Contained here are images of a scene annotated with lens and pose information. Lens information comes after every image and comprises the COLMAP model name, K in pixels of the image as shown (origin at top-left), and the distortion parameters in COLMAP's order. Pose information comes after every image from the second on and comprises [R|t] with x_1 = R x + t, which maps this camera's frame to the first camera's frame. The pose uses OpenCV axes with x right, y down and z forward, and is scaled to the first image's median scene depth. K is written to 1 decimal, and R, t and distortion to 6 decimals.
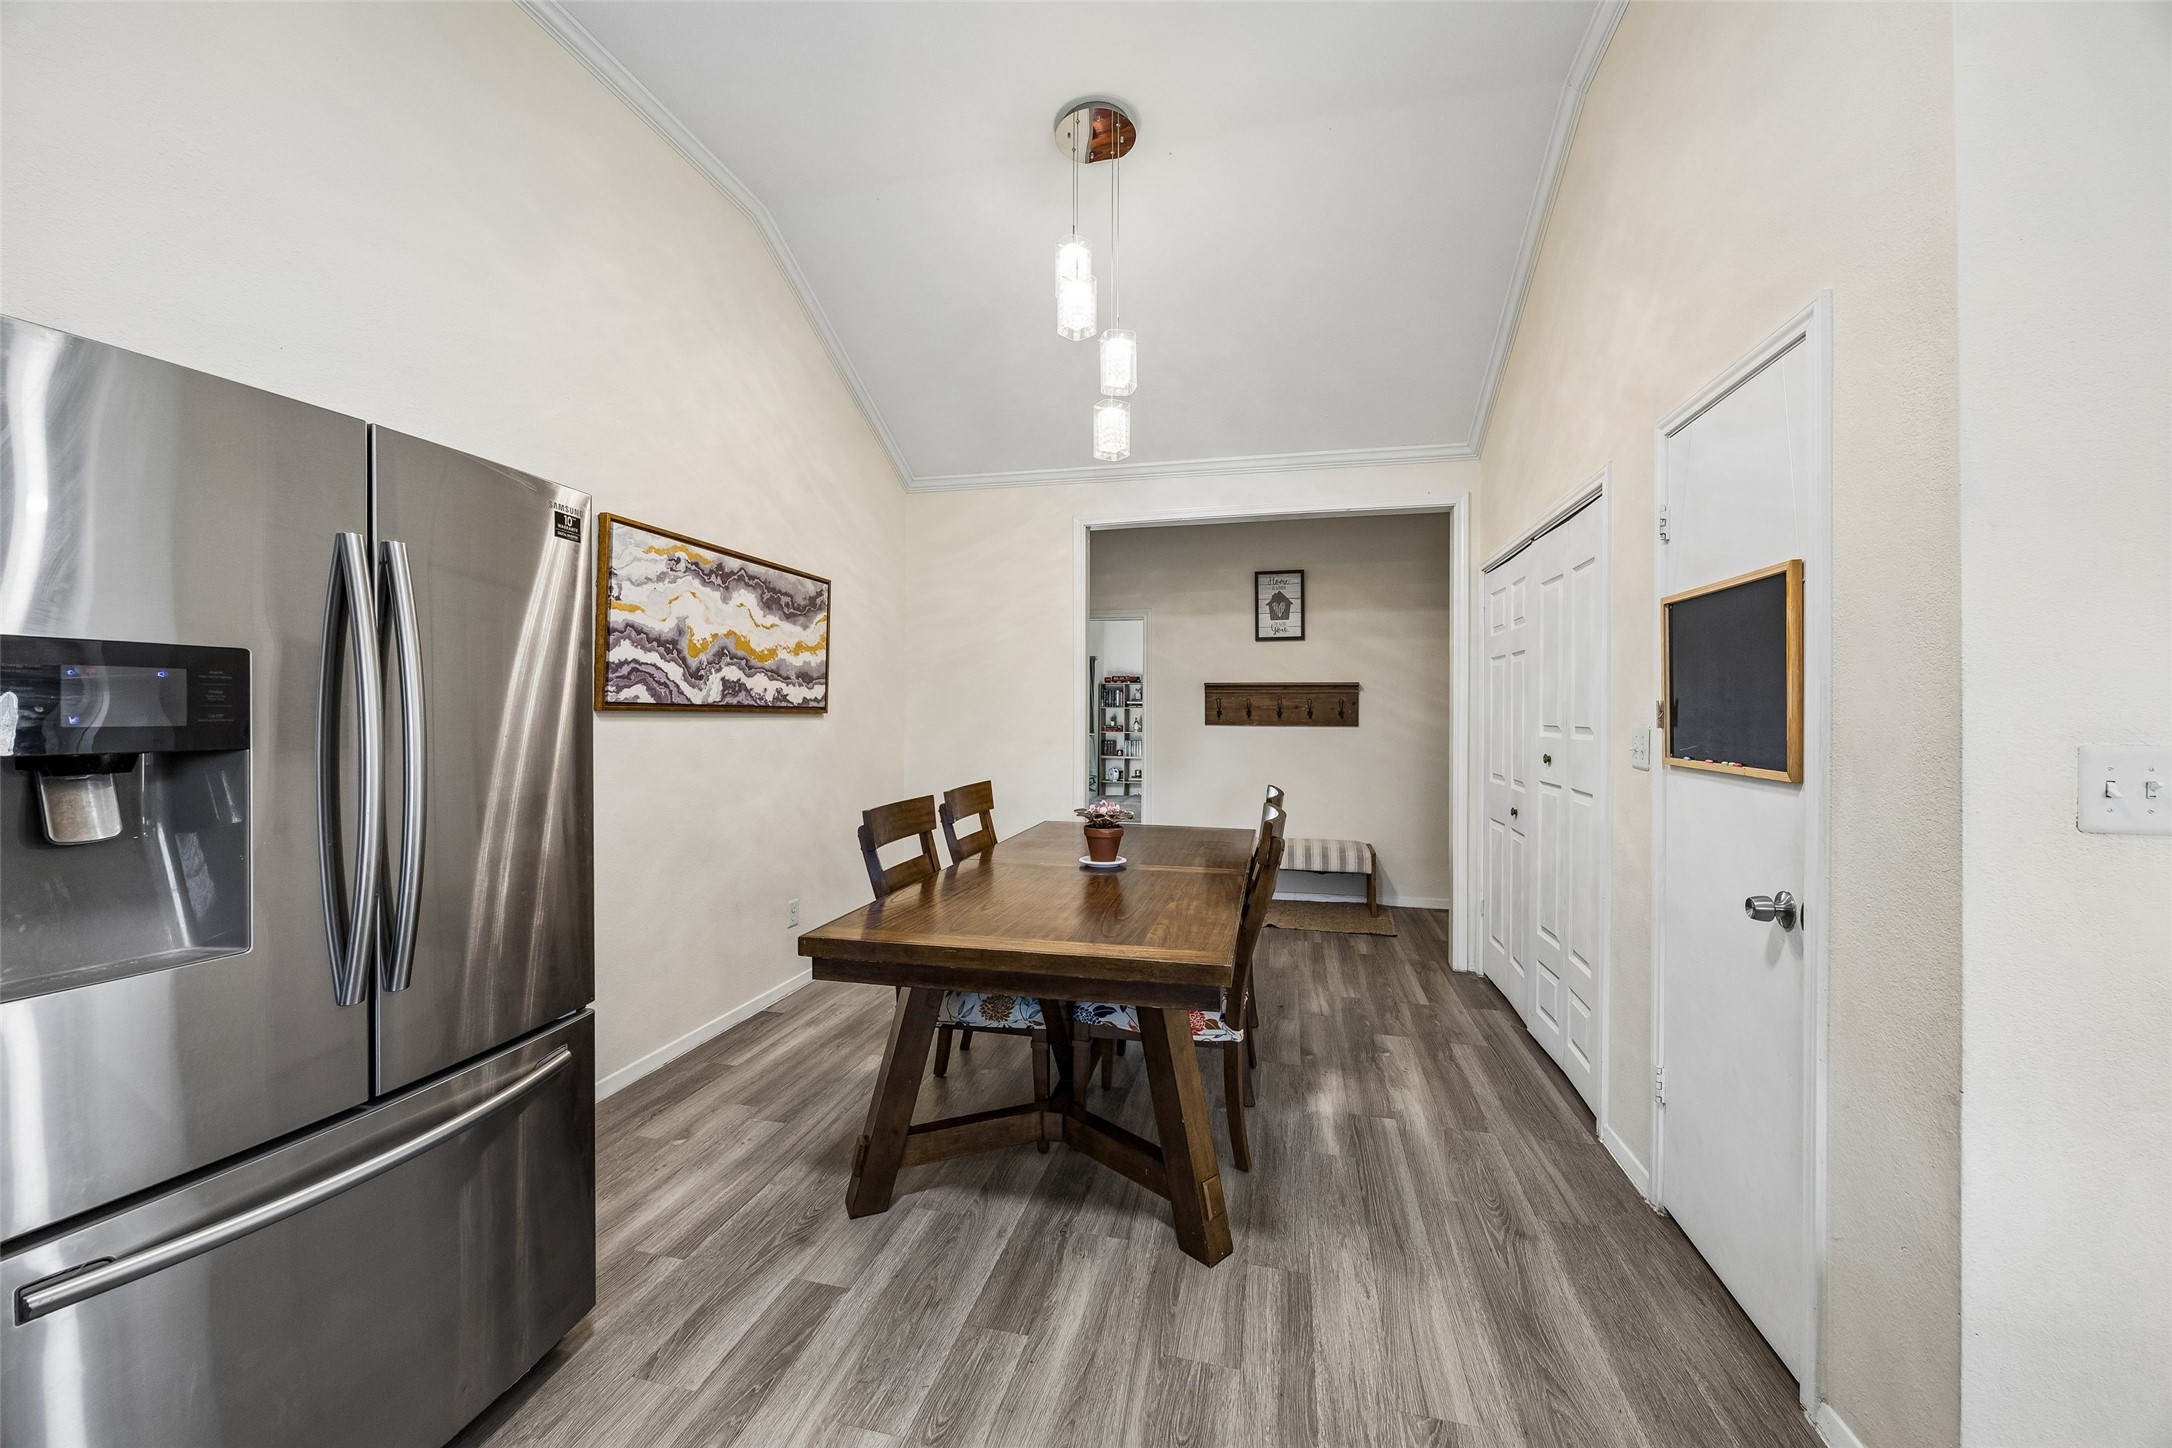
lens RADIAL K [[832.5, 0, 1077.6], [0, 832.5, 713.3], [0, 0, 1]] dist [-0.003157, 0.000485]
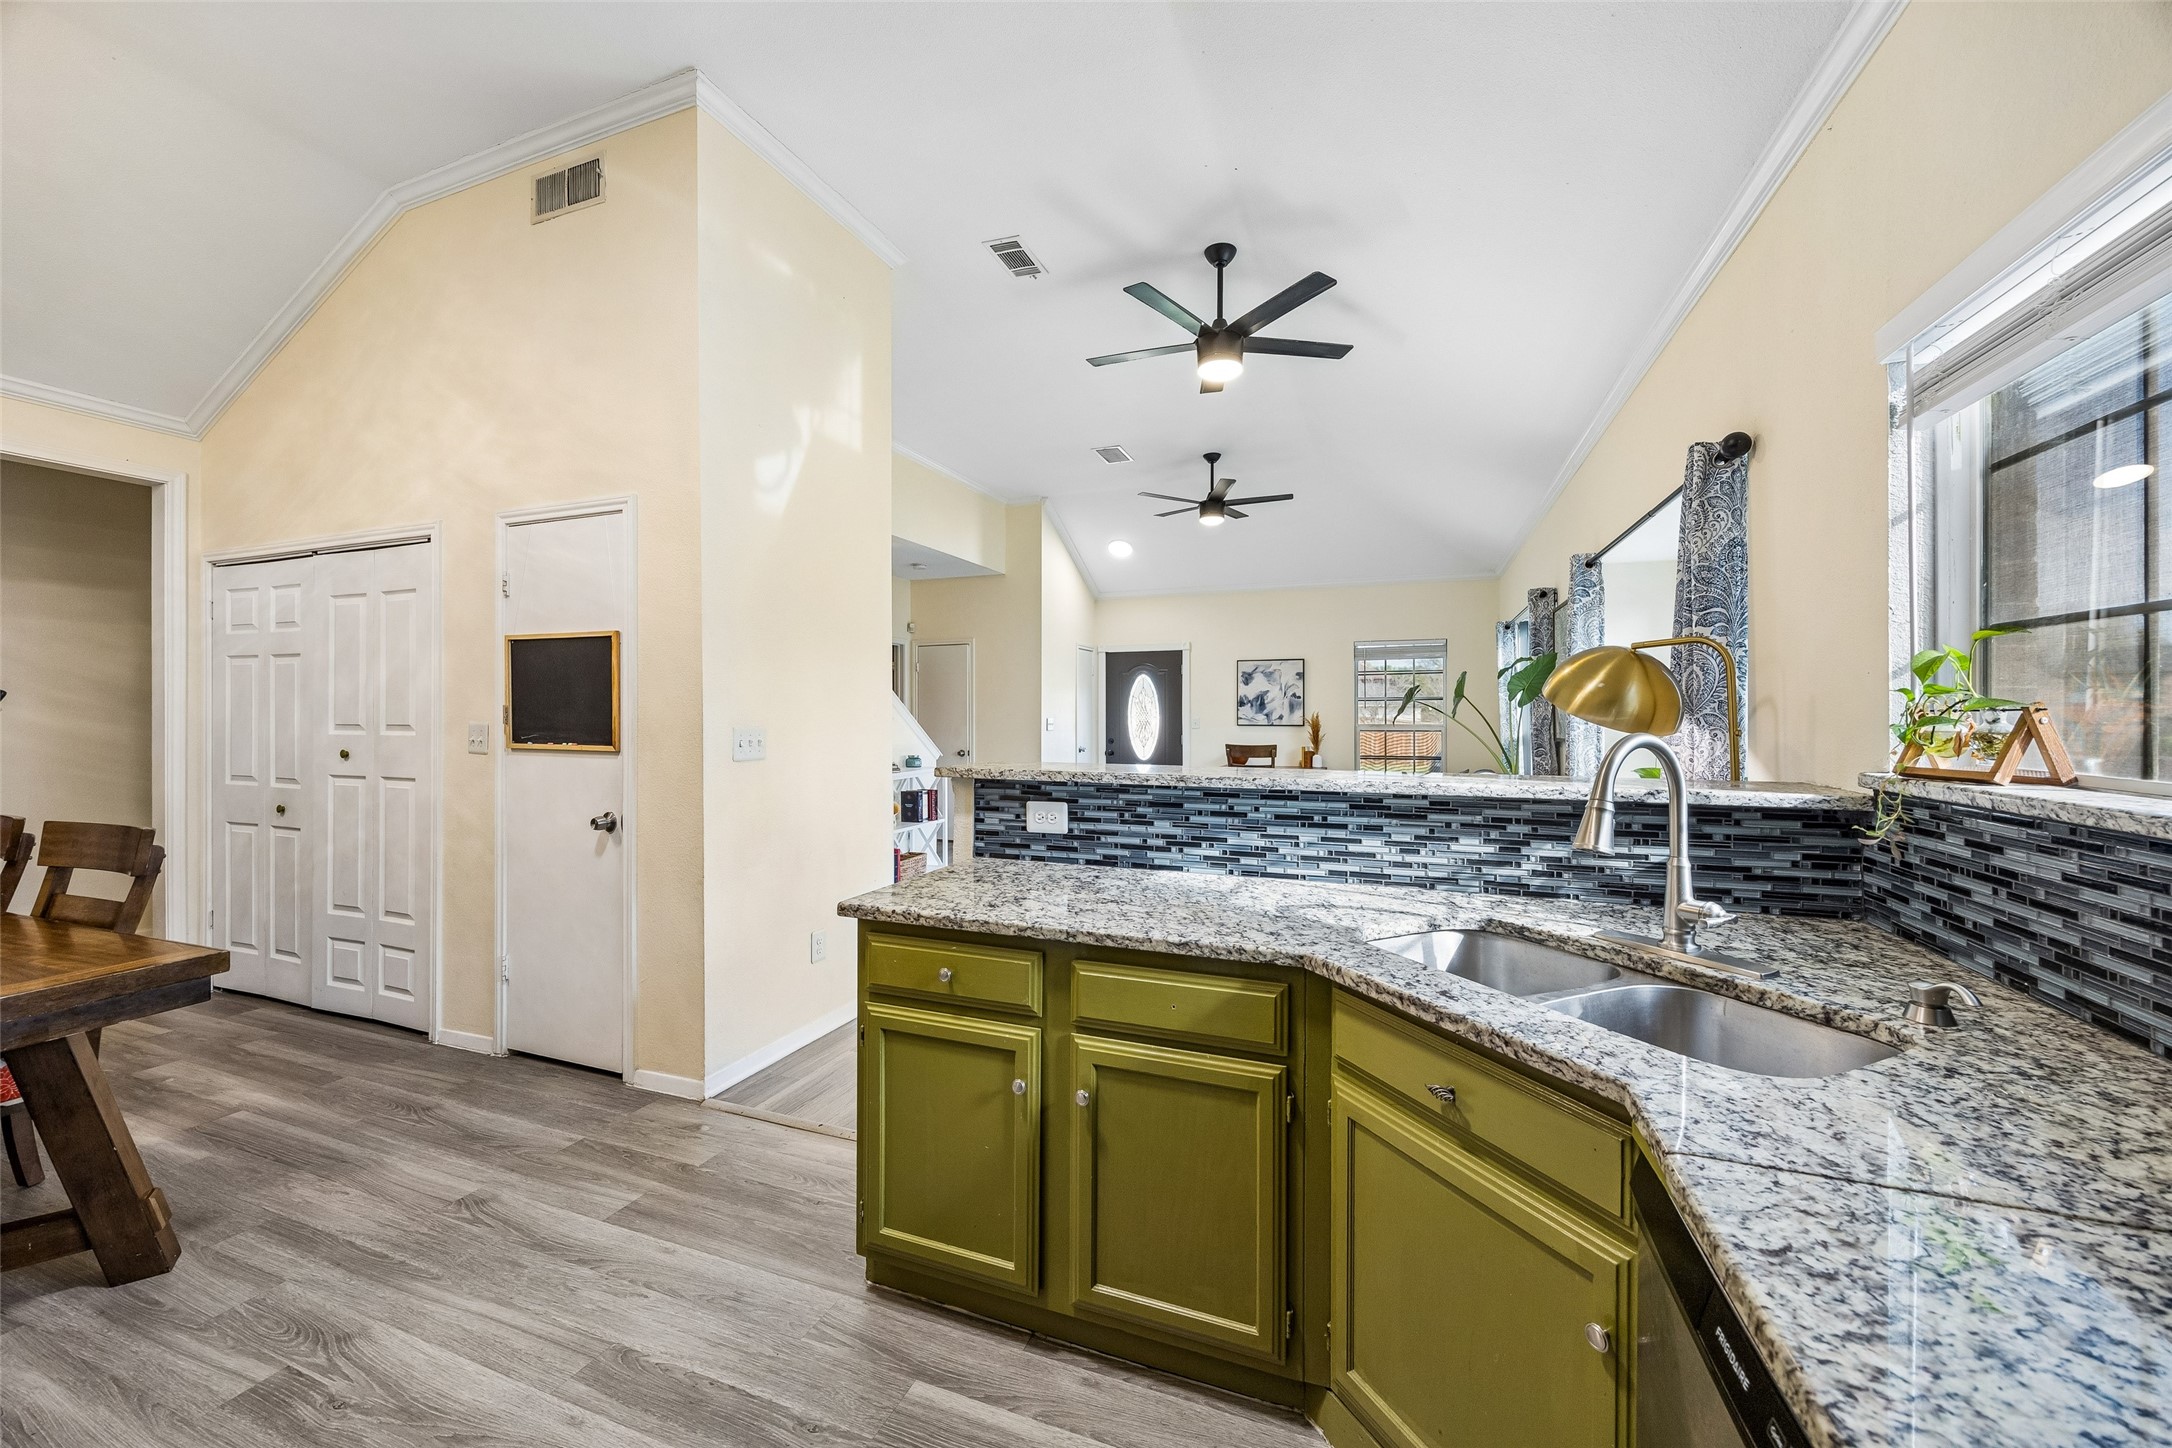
lens RADIAL K [[832.5, 0, 1079.7], [0, 832.5, 713.7], [0, 0, 1]] dist [-0.003157, 0.000485]
pose [[0.119843, -0.000007, 0.992793, -0.639941], [0.000582, 1.000000, -0.000063, 0.000367], [-0.992793, 0.000585, 0.119843, -0.184230]]
